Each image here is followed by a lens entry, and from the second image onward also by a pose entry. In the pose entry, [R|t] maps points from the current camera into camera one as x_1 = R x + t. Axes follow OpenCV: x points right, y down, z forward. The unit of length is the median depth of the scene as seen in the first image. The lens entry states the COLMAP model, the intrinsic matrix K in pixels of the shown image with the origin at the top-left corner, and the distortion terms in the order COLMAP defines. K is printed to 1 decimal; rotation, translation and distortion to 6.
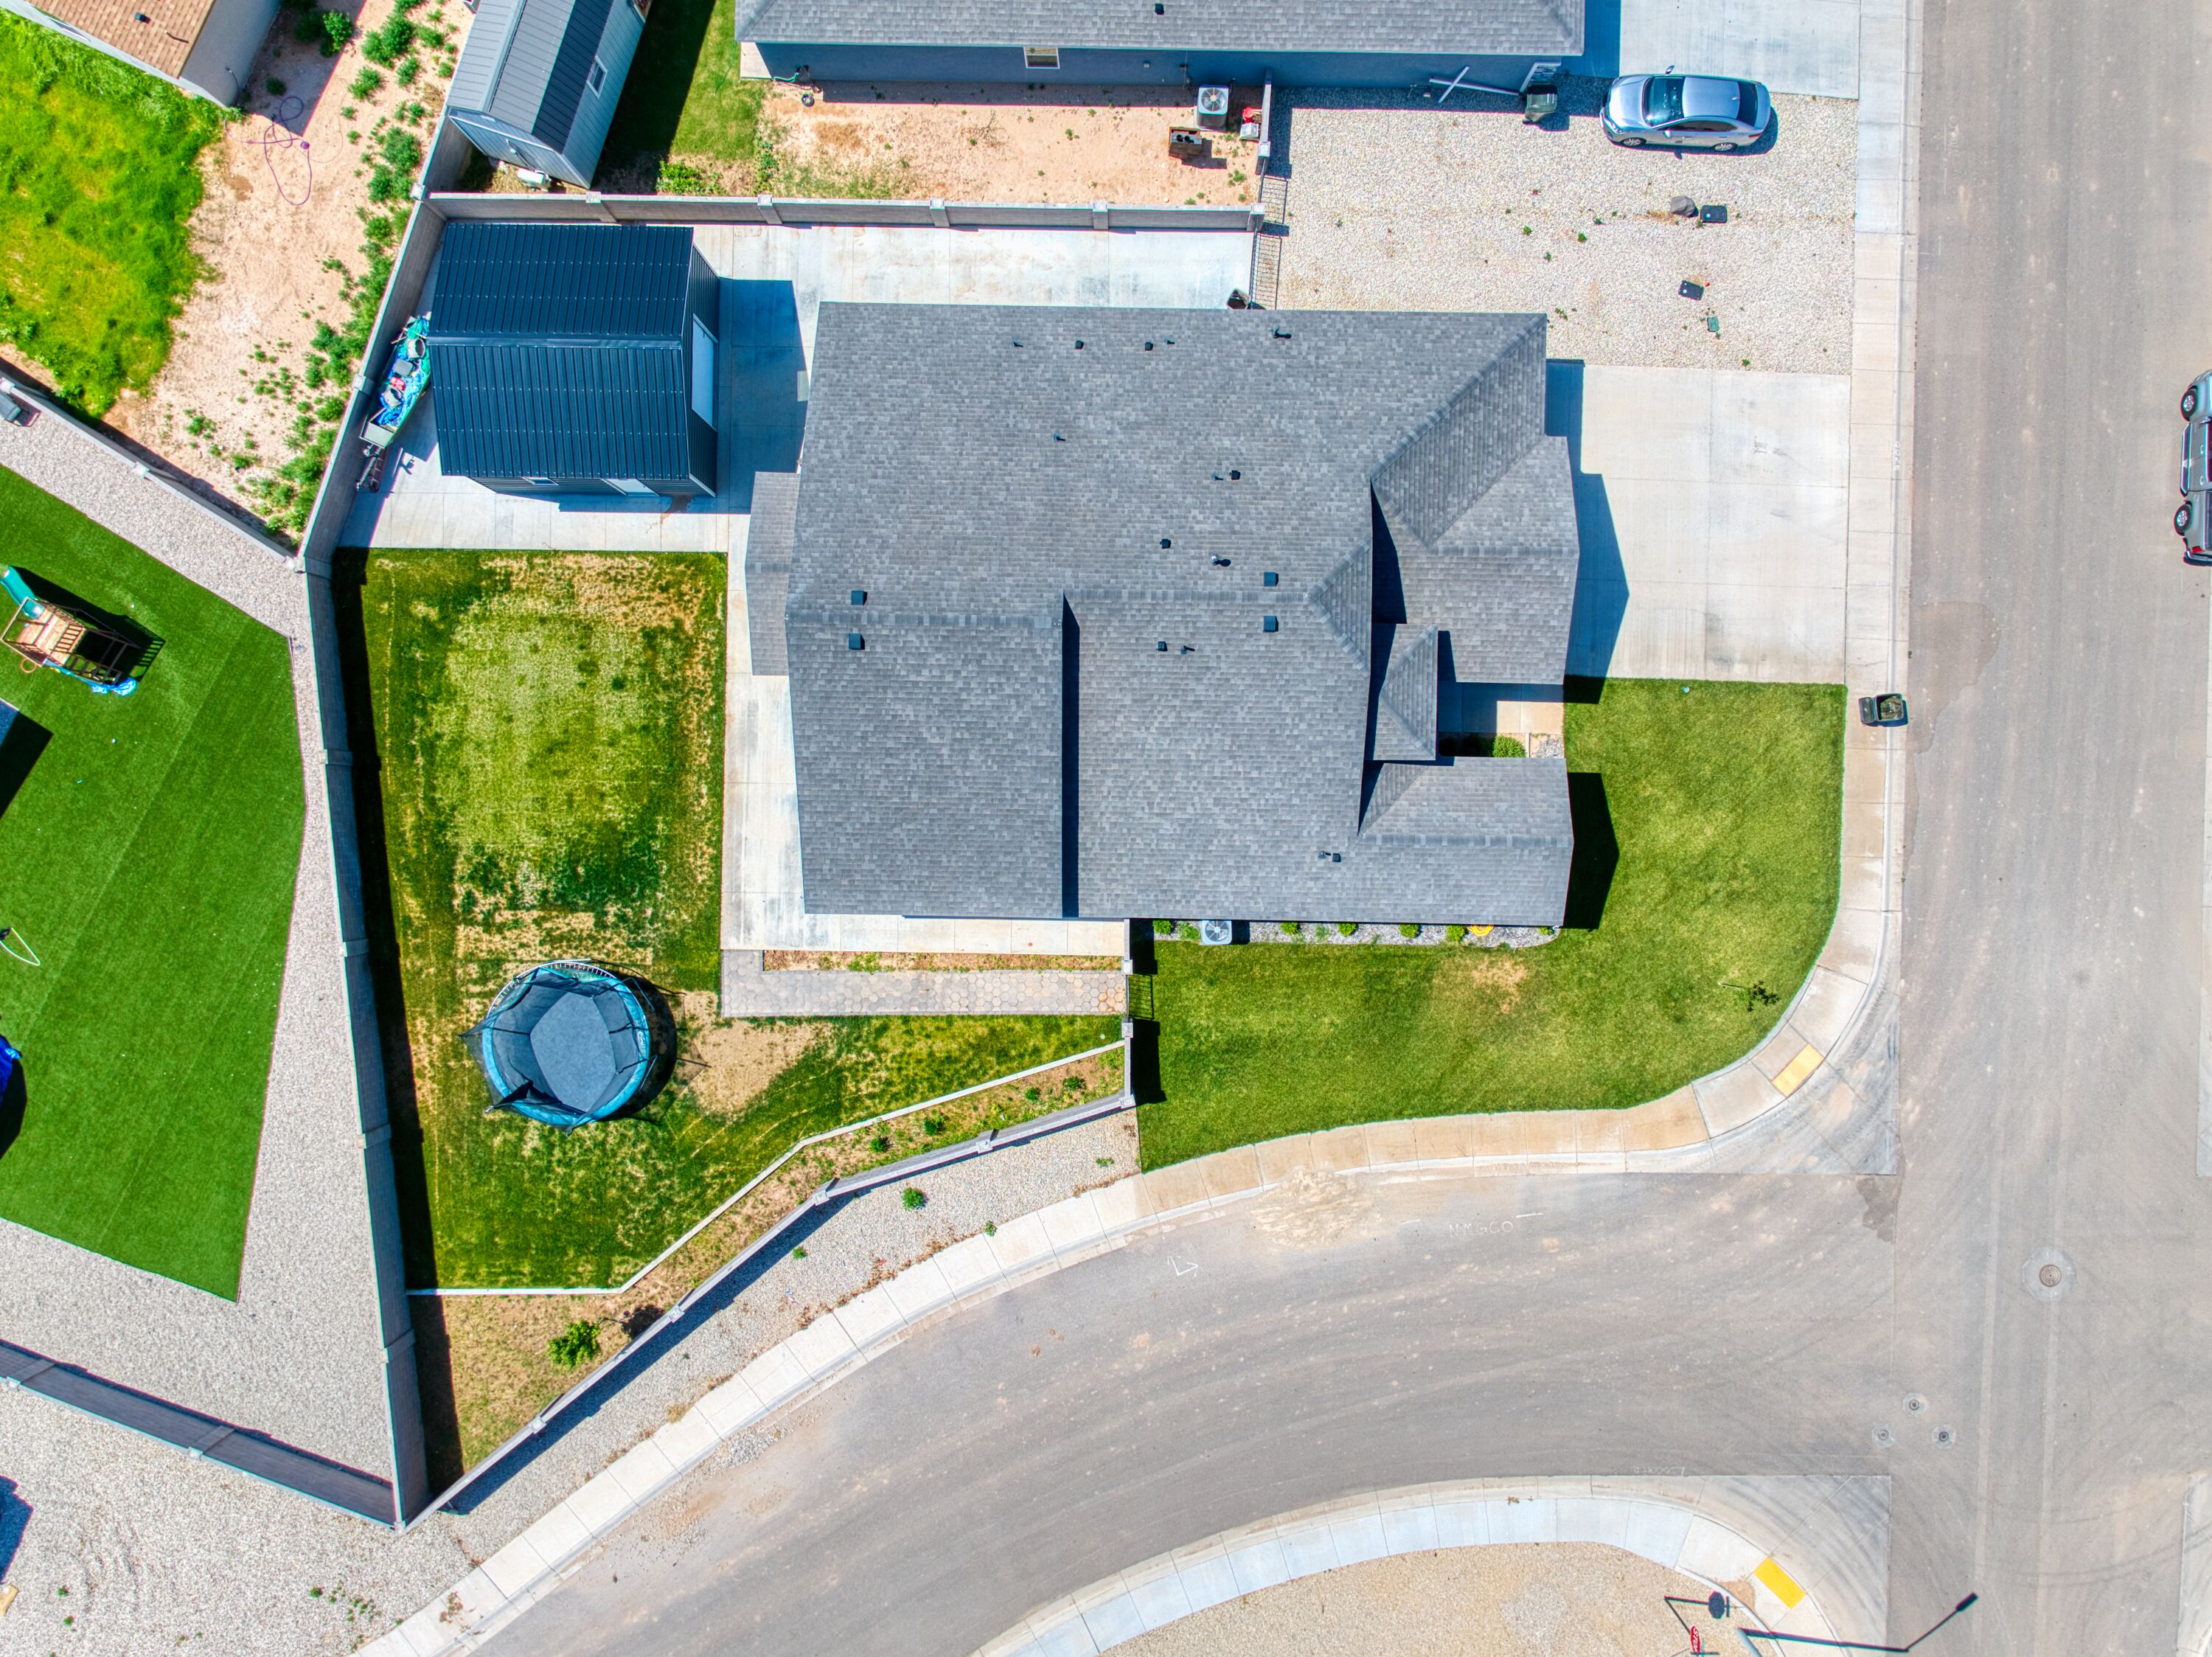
lens RADIAL K [[1568.9, 0, 1117.4], [0, 1568.9, 815.5], [0, 0, 1]] dist [0.020405, -0.050518]
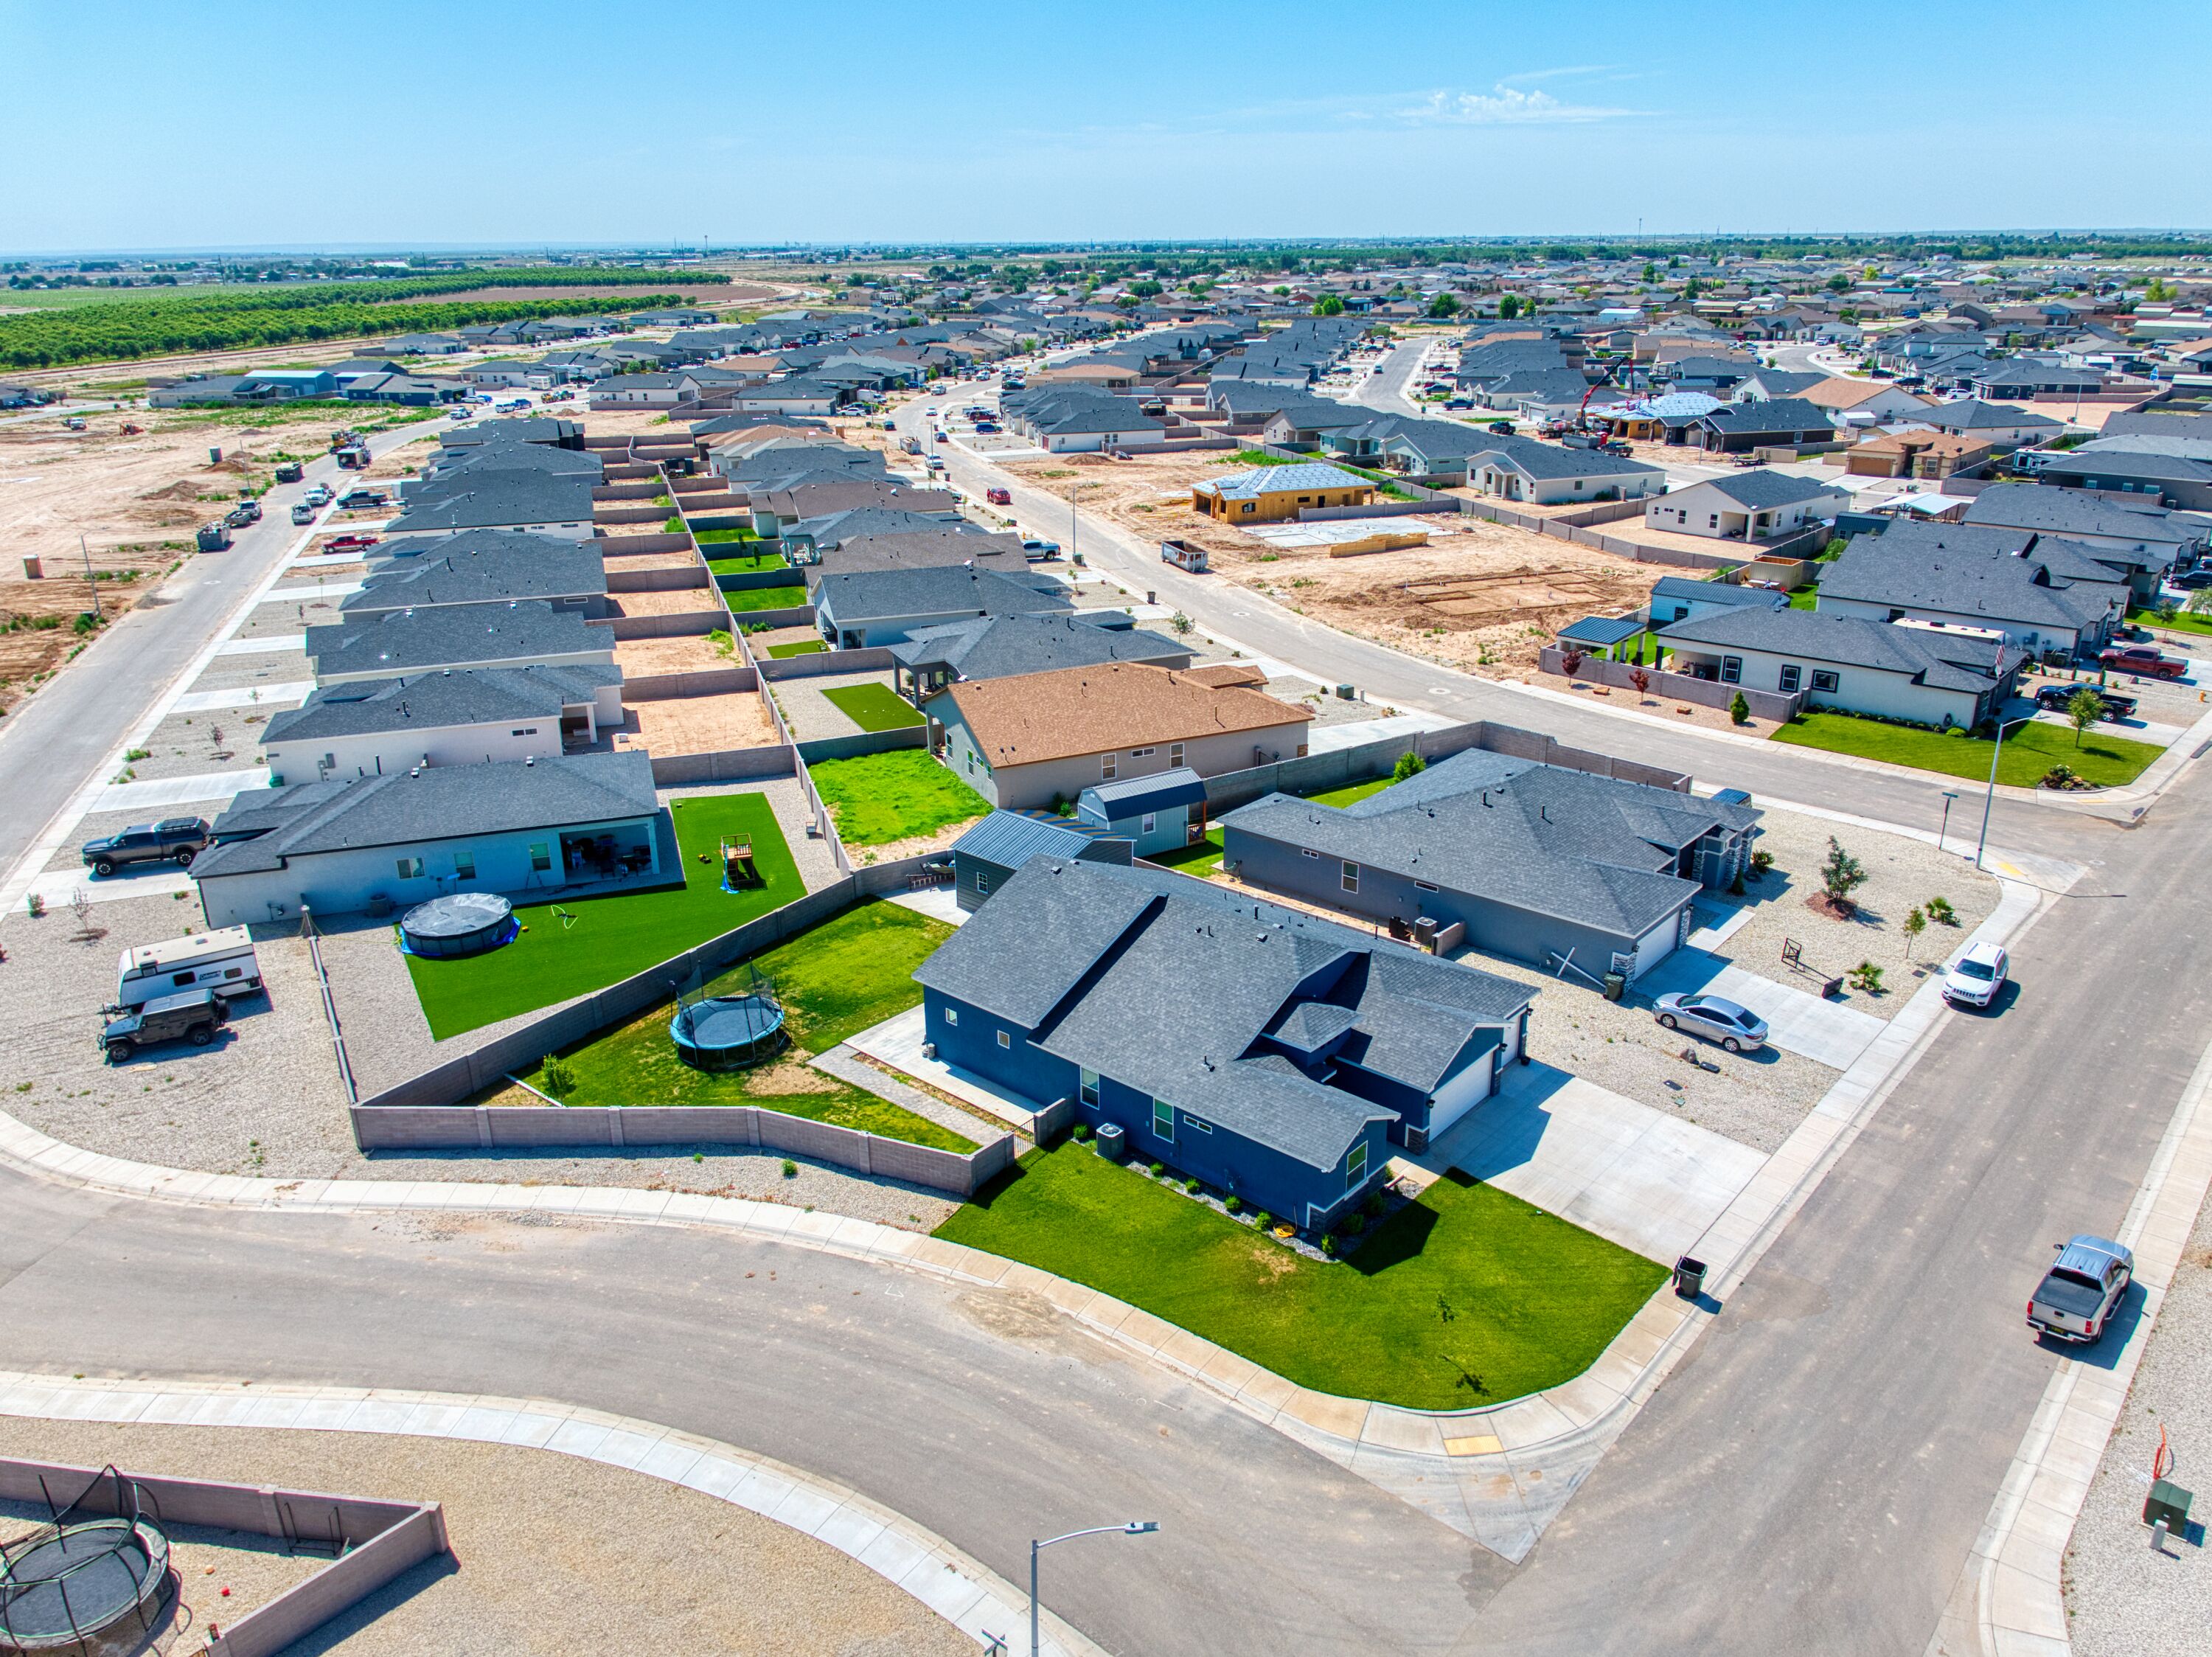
lens RADIAL K [[1568.9, 0, 1117.4], [0, 1568.9, 815.5], [0, 0, 1]] dist [0.020405, -0.050518]
pose [[0.767168, 0.217984, -0.603271, 0.768320], [-0.641412, 0.270341, -0.717987, 0.900150], [0.006579, 0.937763, 0.347214, 0.294692]]
